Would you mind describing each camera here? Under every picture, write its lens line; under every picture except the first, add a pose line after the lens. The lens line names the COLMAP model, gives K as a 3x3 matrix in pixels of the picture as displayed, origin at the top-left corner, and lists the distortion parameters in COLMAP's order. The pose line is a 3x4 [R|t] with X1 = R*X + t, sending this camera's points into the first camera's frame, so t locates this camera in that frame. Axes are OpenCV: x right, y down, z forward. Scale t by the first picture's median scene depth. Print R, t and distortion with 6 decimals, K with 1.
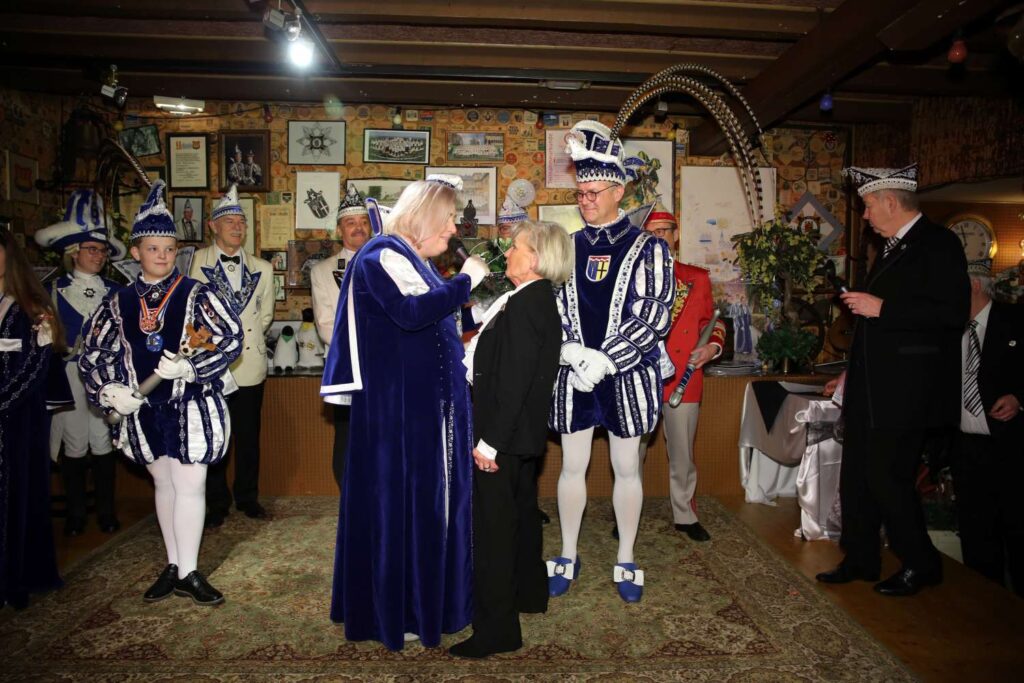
lens RADIAL K [[721.7, 0, 514.3], [0, 721.7, 346.9], [0, 0, 1]] dist [-0.106960, 0.088238]
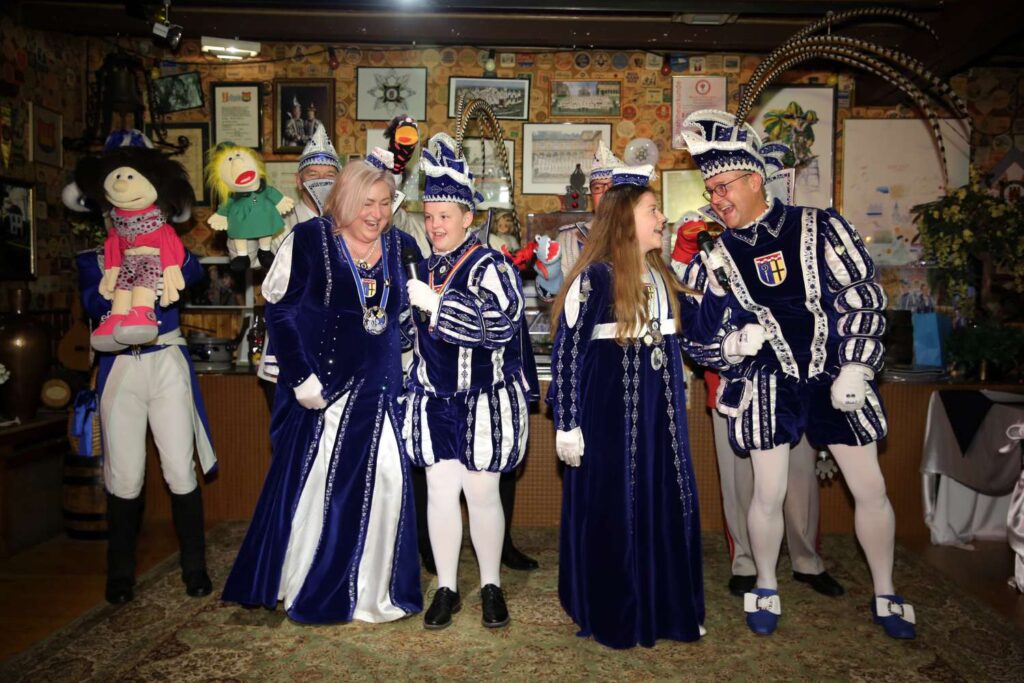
lens RADIAL K [[917.2, 0, 509.9], [0, 917.2, 345.2], [0, 0, 1]] dist [-0.043551, 0.093360]
pose [[0.996620, 0.010911, -0.081418, -0.052314], [-0.012206, 0.999806, -0.015435, 0.018240], [0.081234, 0.016377, 0.996560, -0.038805]]
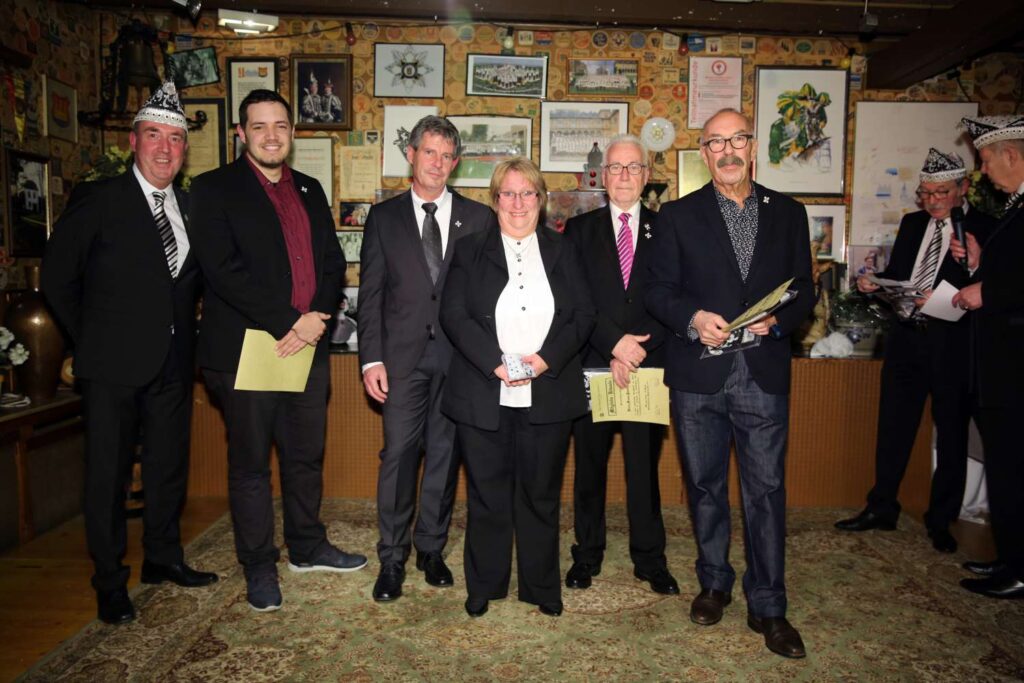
lens RADIAL K [[832.8, 0, 513.2], [0, 832.8, 346.5], [0, 0, 1]] dist [-0.069987, 0.091504]
pose [[0.998842, 0.014680, -0.045818, -0.109785], [-0.013613, 0.999631, 0.023518, 0.007700], [0.046146, -0.022867, 0.998673, 0.043395]]
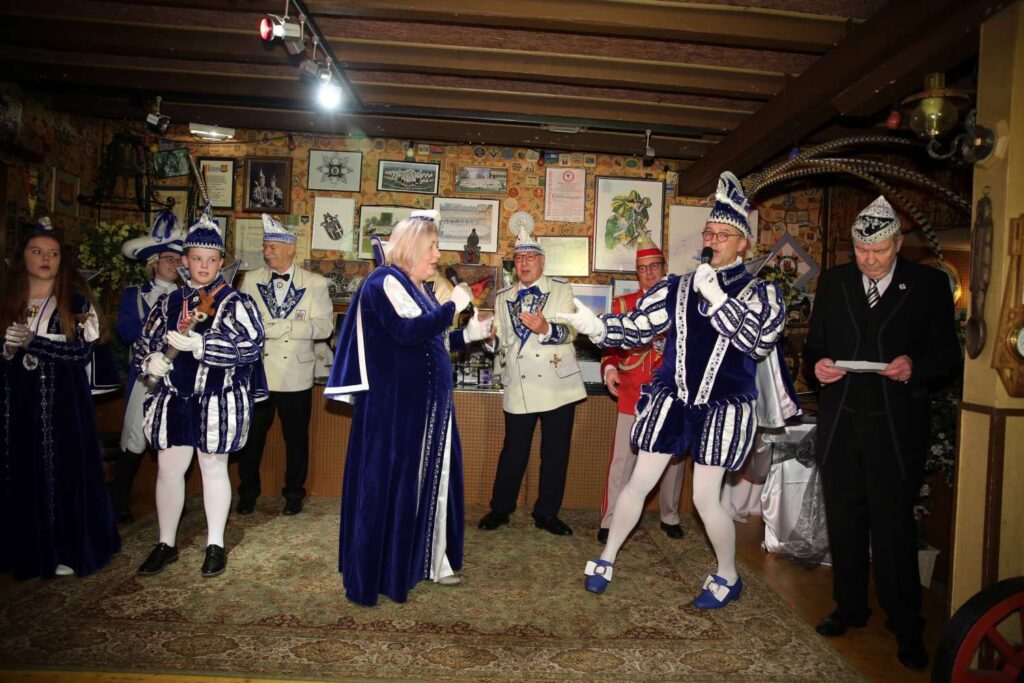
lens RADIAL K [[721.7, 0, 514.0], [0, 721.7, 341.4], [0, 0, 1]] dist [-0.106960, 0.088238]
pose [[0.999226, 0.039270, -0.002297, 0.008009], [-0.039334, 0.998154, -0.046273, 0.012383], [0.000475, 0.046327, 0.998926, -0.075595]]
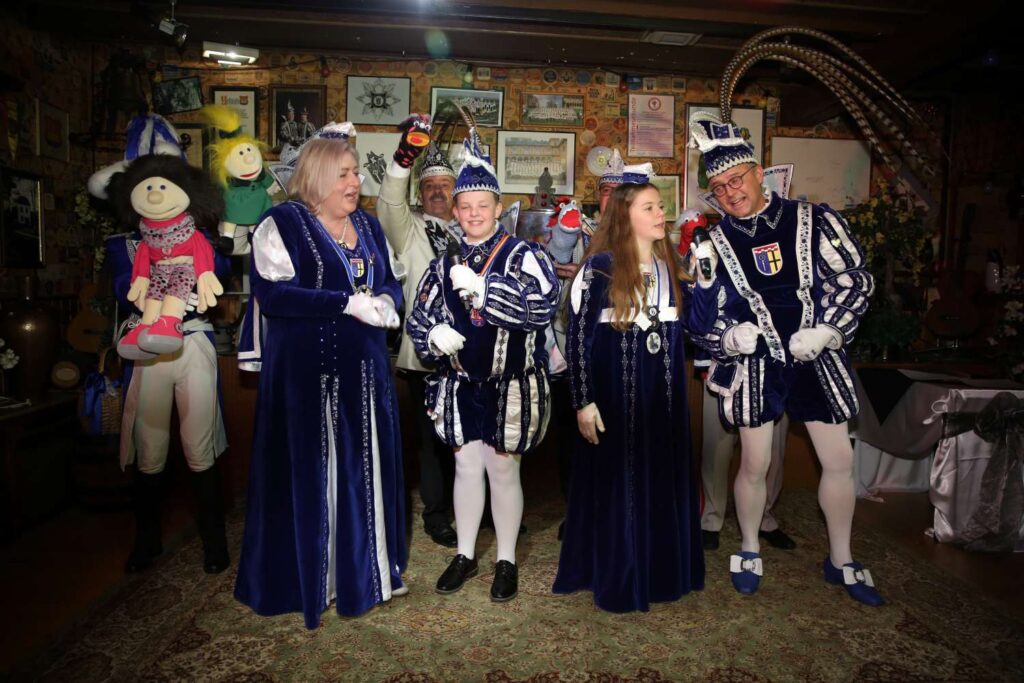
lens RADIAL K [[721.7, 0, 516.7], [0, 721.7, 344.4], [0, 0, 1]] dist [-0.106960, 0.088238]
pose [[0.999519, 0.012201, 0.028513, -0.123741], [-0.012632, 0.999808, 0.014995, 0.008253], [-0.028325, -0.015348, 0.999481, 0.081863]]
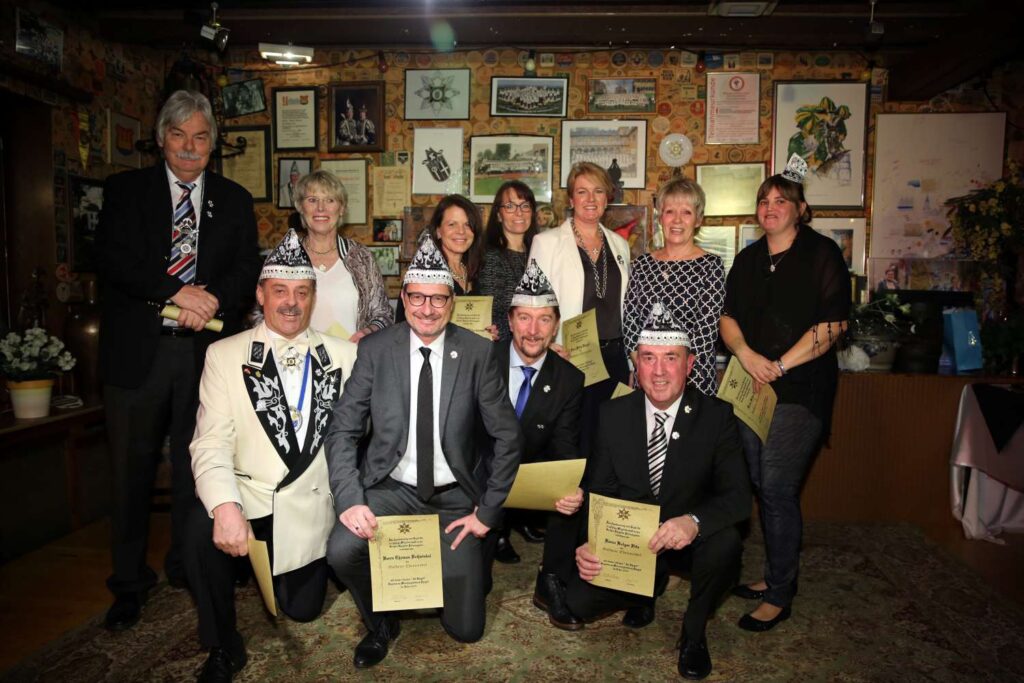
lens RADIAL K [[758.5, 0, 507.0], [0, 758.5, 347.0], [0, 0, 1]] dist [-0.092494, 0.087050]
pose [[0.987582, 0.022587, -0.155474, -0.043906], [-0.019232, 0.999549, 0.023052, -0.001131], [0.155925, -0.019776, 0.987571, 0.100370]]
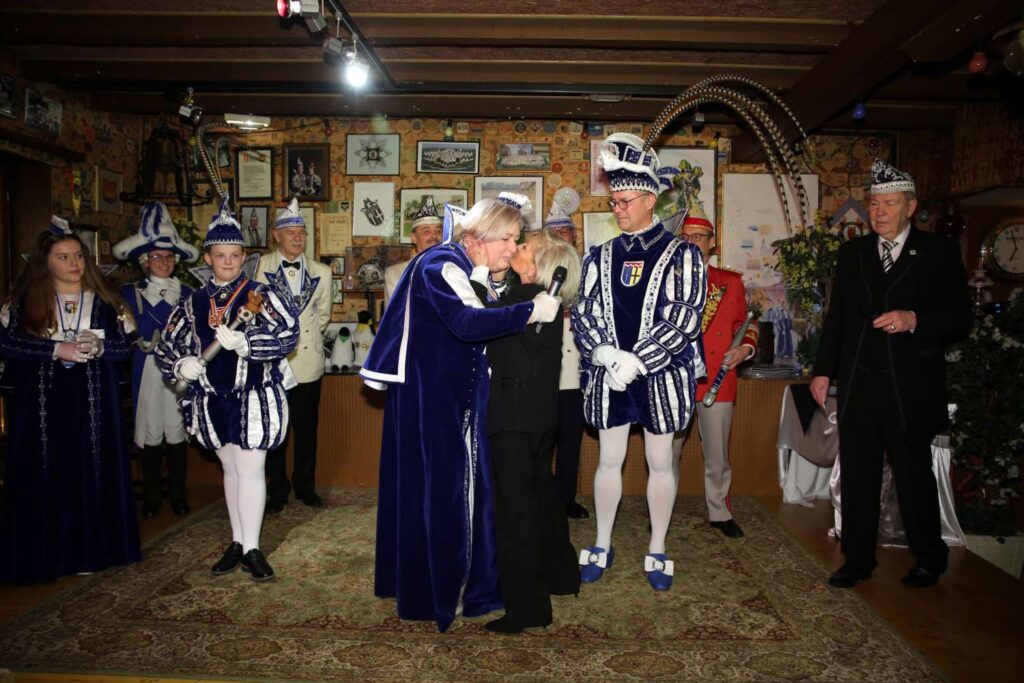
lens RADIAL K [[721.7, 0, 510.4], [0, 721.7, 345.1], [0, 0, 1]] dist [-0.106960, 0.088238]
pose [[0.996563, 0.008107, -0.082441, 0.016271], [-0.008972, 0.999908, -0.010138, 0.005669], [0.082352, 0.010843, 0.996544, -0.040369]]
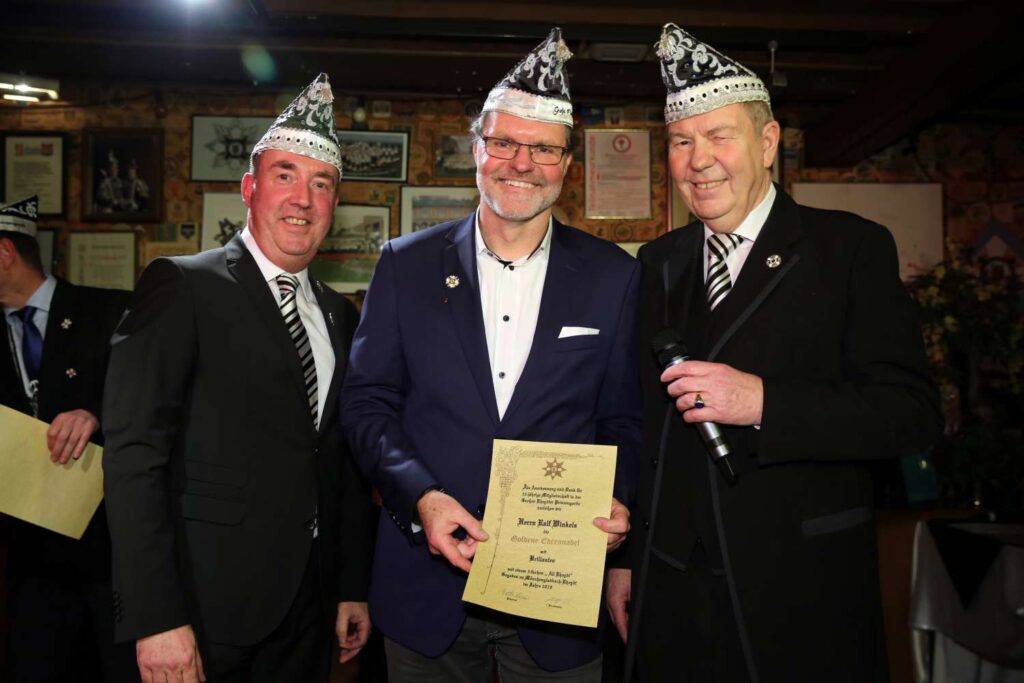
lens RADIAL K [[977.5, 0, 513.6], [0, 977.5, 340.9], [0, 0, 1]] dist [0.011323, 0.000000]
pose [[0.999969, -0.001746, -0.007722, -0.014918], [0.000856, 0.993504, -0.113794, -0.008378], [0.007870, 0.113784, 0.993474, 0.126281]]
